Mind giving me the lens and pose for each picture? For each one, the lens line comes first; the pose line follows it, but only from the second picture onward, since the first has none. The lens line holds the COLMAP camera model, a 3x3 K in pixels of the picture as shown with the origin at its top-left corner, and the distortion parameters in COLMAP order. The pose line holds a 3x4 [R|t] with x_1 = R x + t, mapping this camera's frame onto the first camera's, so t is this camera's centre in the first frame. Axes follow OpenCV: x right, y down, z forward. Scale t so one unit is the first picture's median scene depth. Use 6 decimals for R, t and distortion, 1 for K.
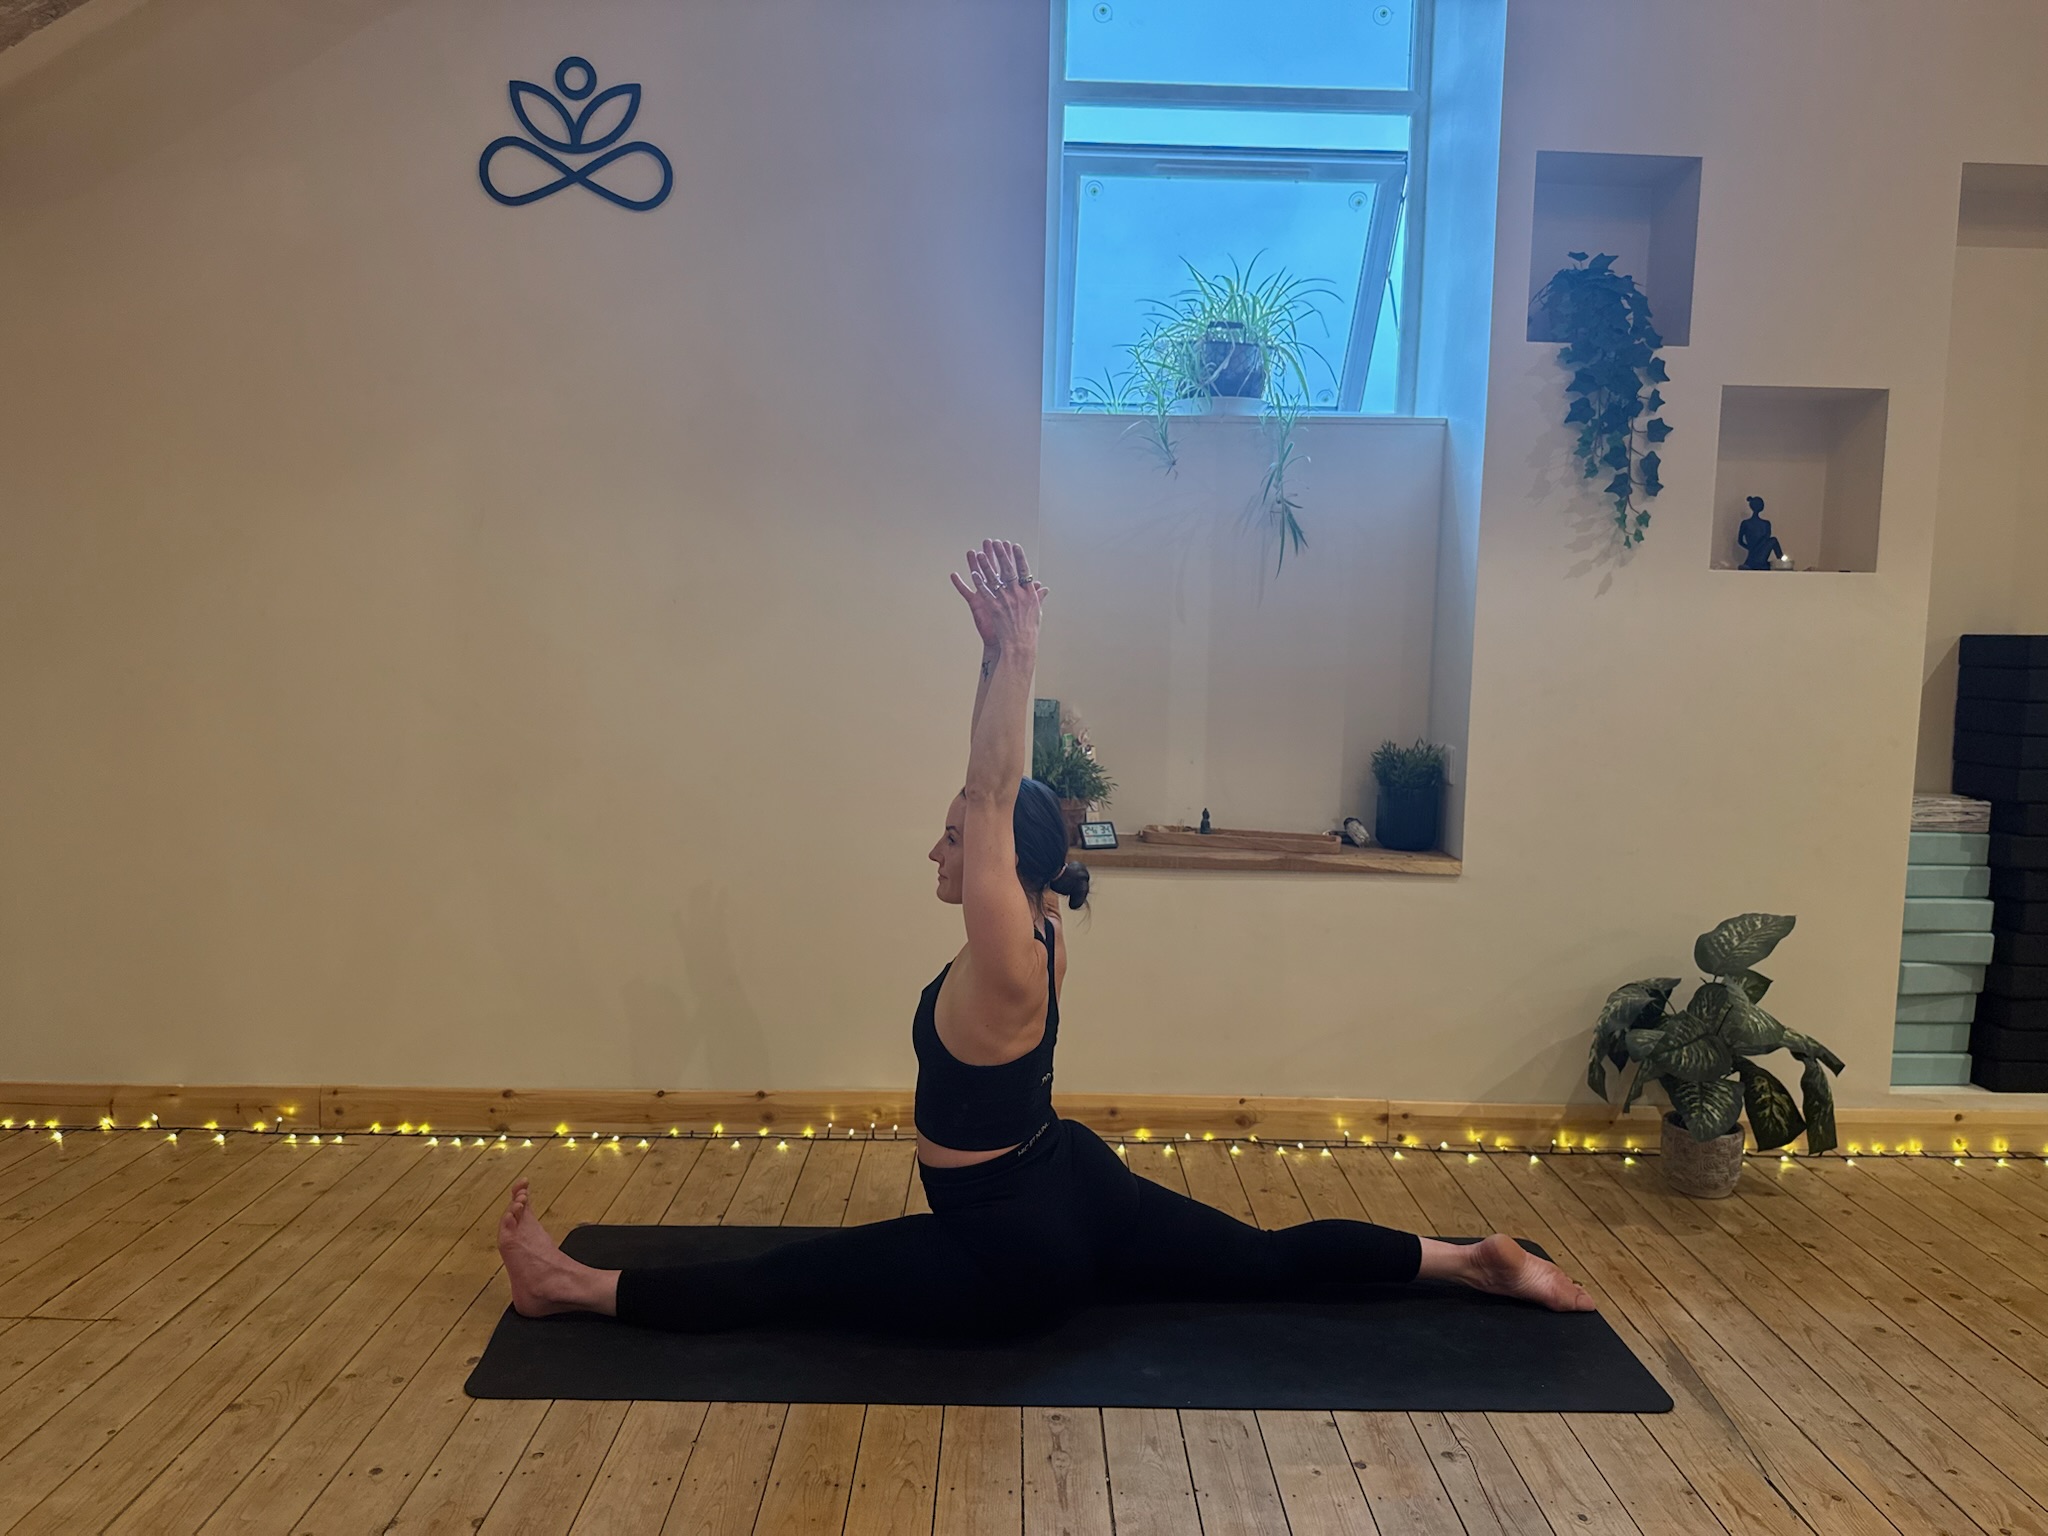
lens RADIAL K [[1419.3, 0, 1028.8], [0, 1419.3, 773.4], [0, 0, 1]] dist [0.024948, -0.036858]
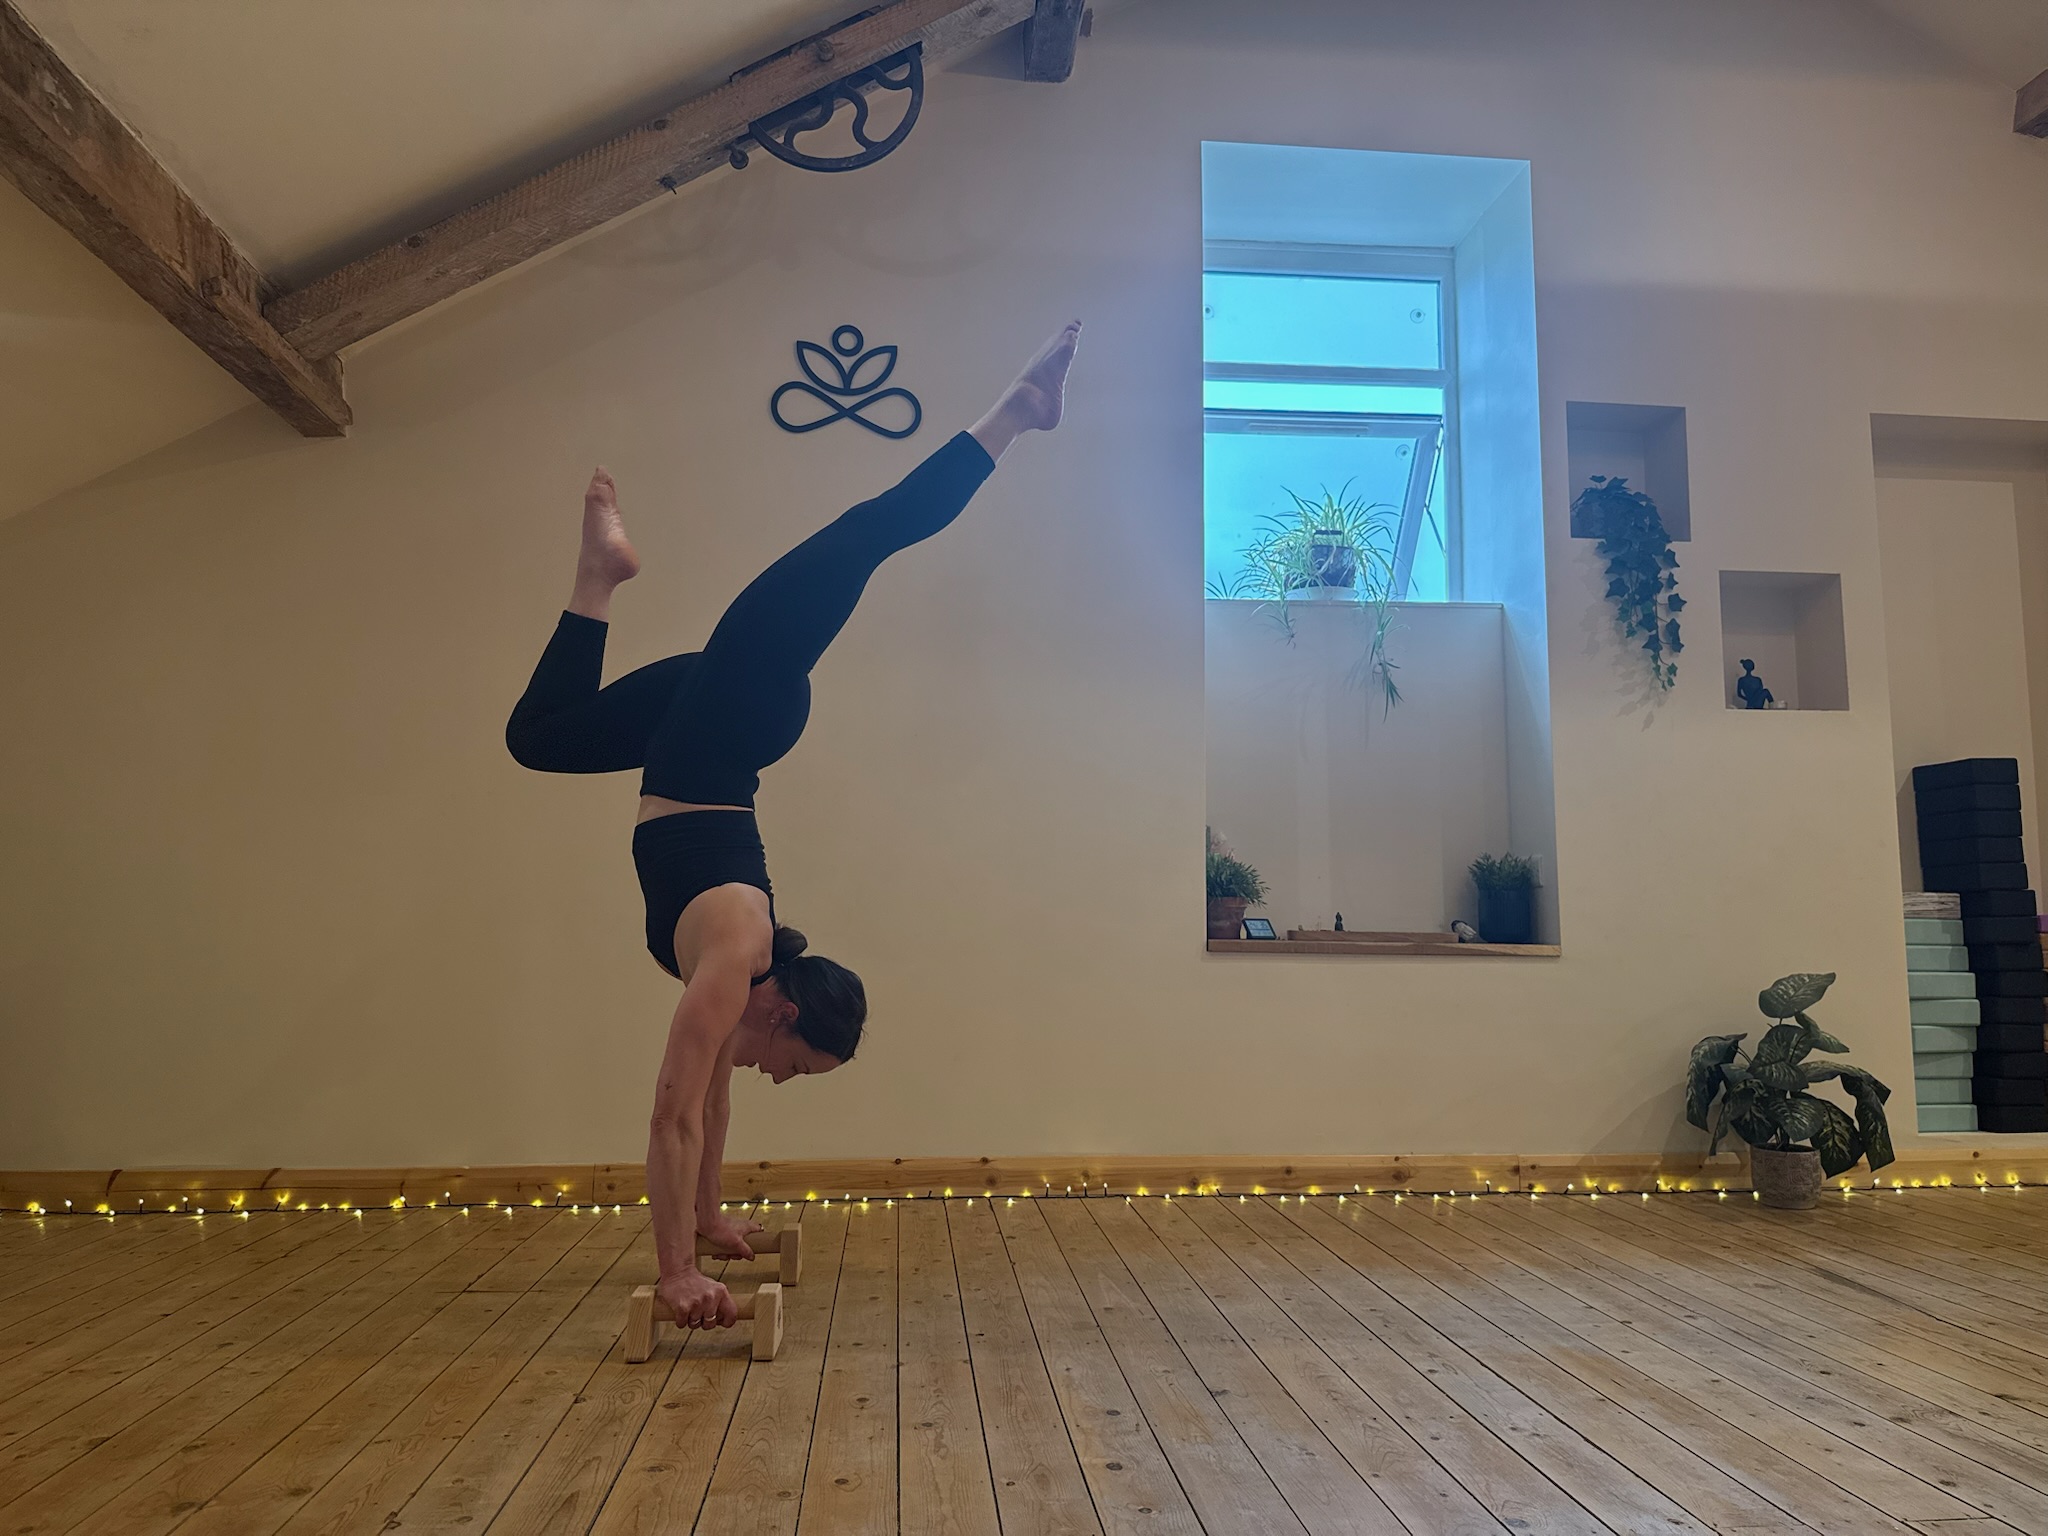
lens RADIAL K [[1419.3, 0, 1021.6], [0, 1419.3, 782.0], [0, 0, 1]] dist [0.024948, -0.036858]
pose [[0.996820, -0.009503, 0.079122, -0.252847], [0.025741, 0.978039, -0.206826, 0.169167], [-0.075419, 0.208205, 0.975173, -0.183901]]
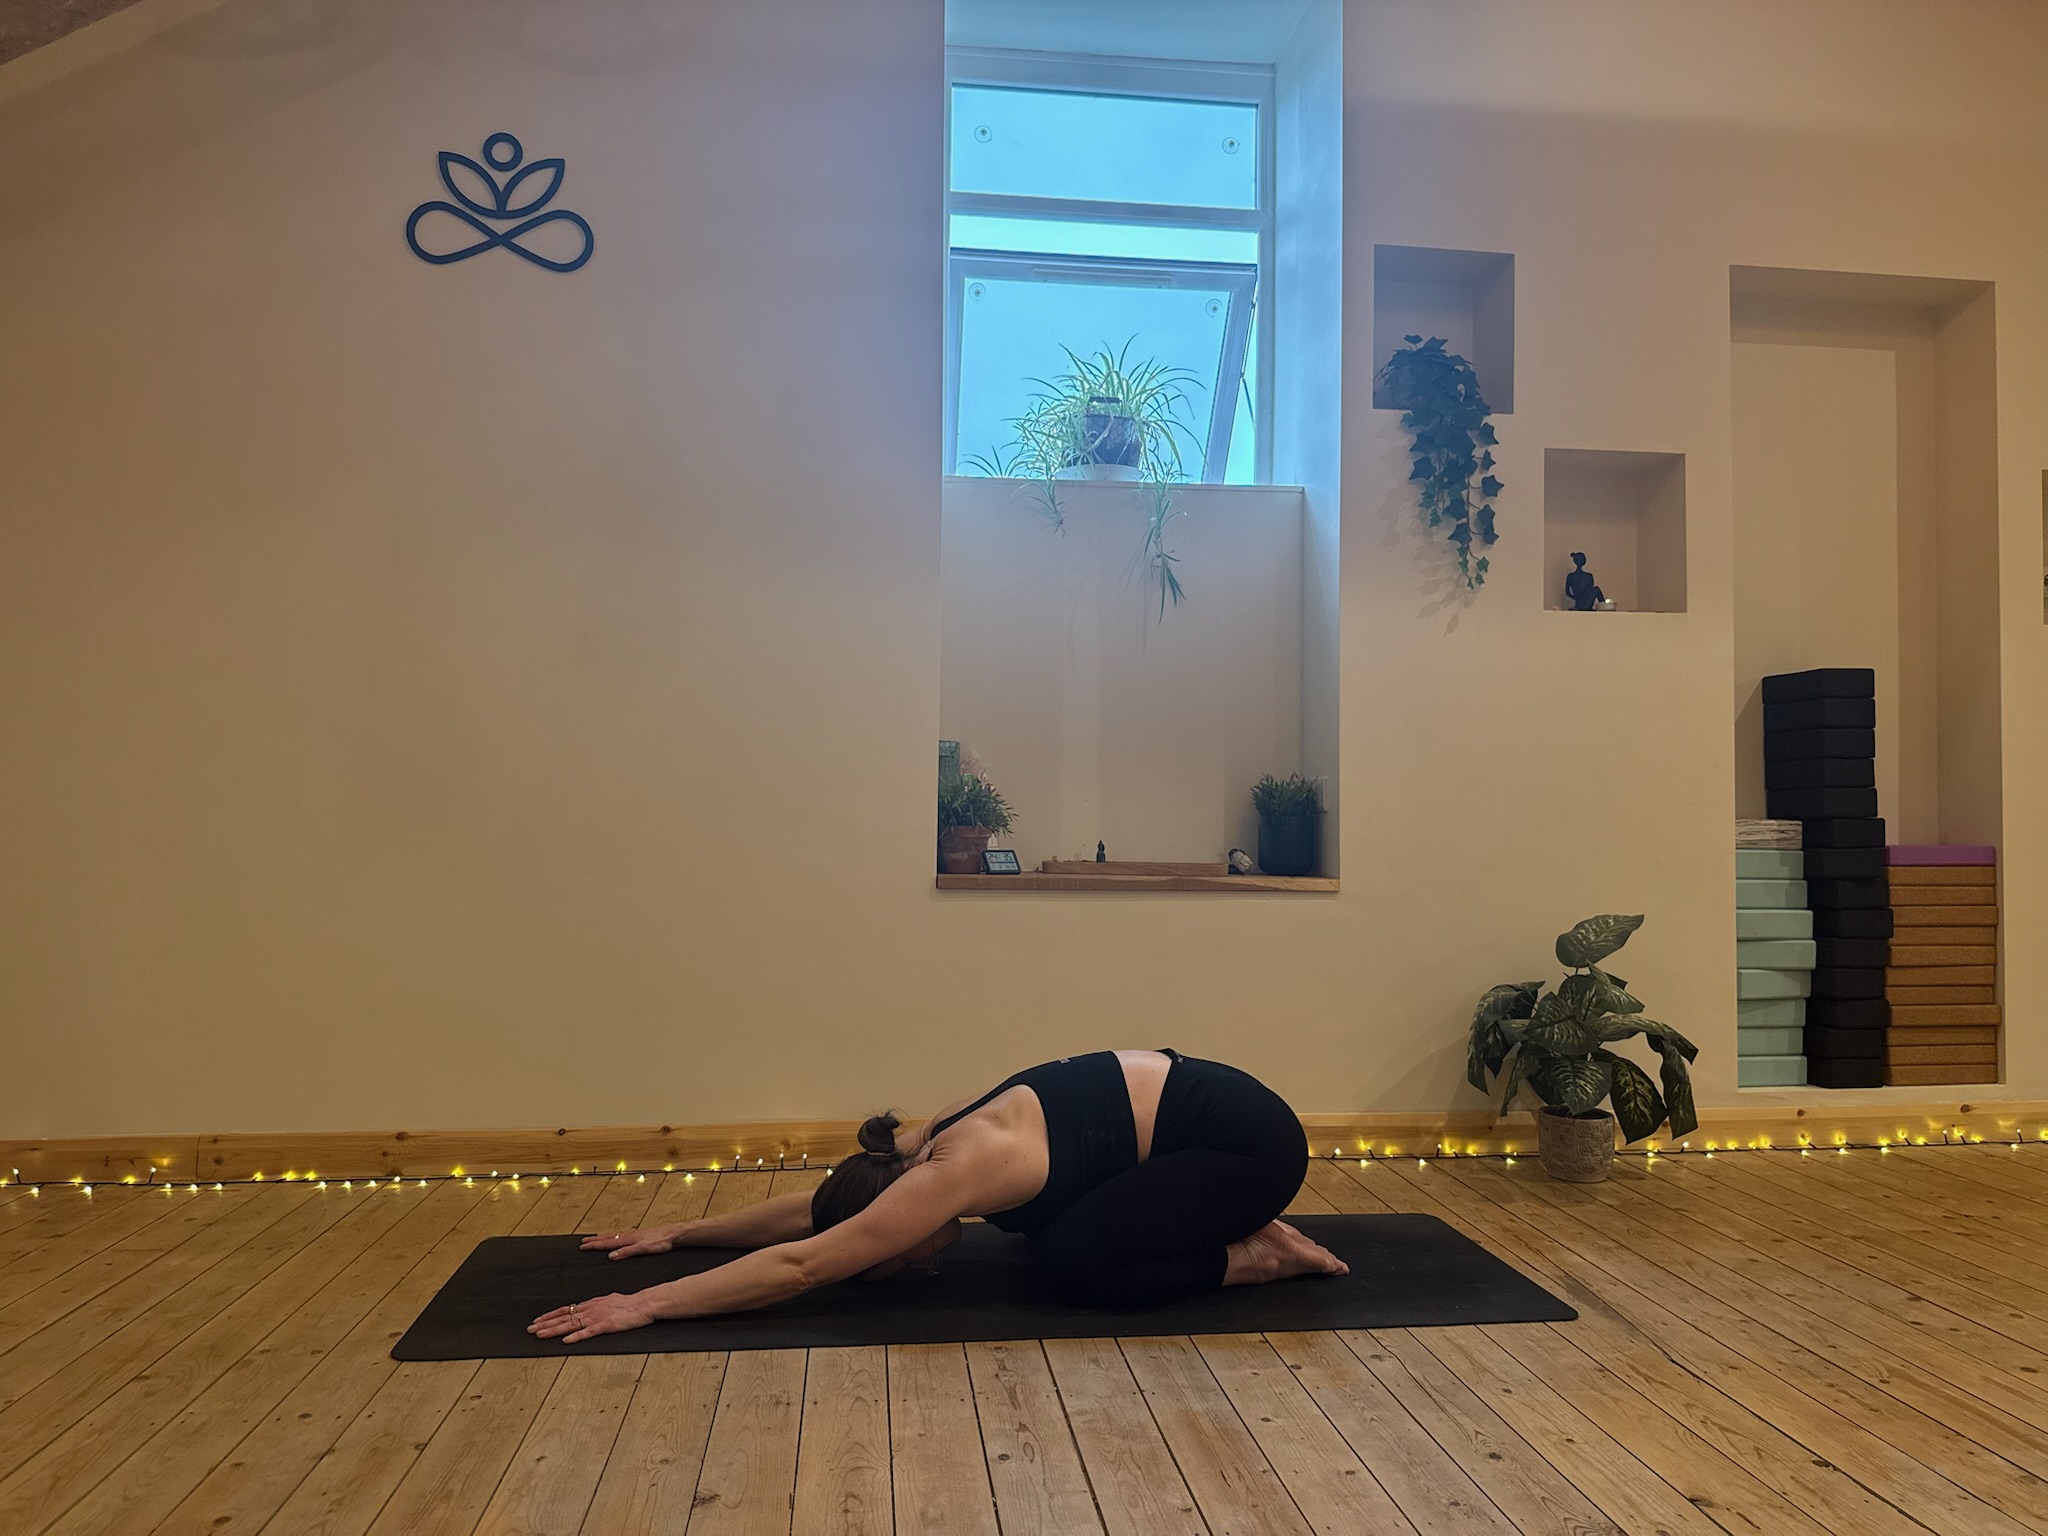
lens RADIAL K [[1419.3, 0, 1025.7], [0, 1419.3, 784.5], [0, 0, 1]] dist [0.024948, -0.036858]
pose [[0.994288, -0.010894, 0.106169, -0.043344], [0.024359, 0.991685, -0.126365, 0.122490], [-0.103909, 0.128230, 0.986286, -0.035522]]
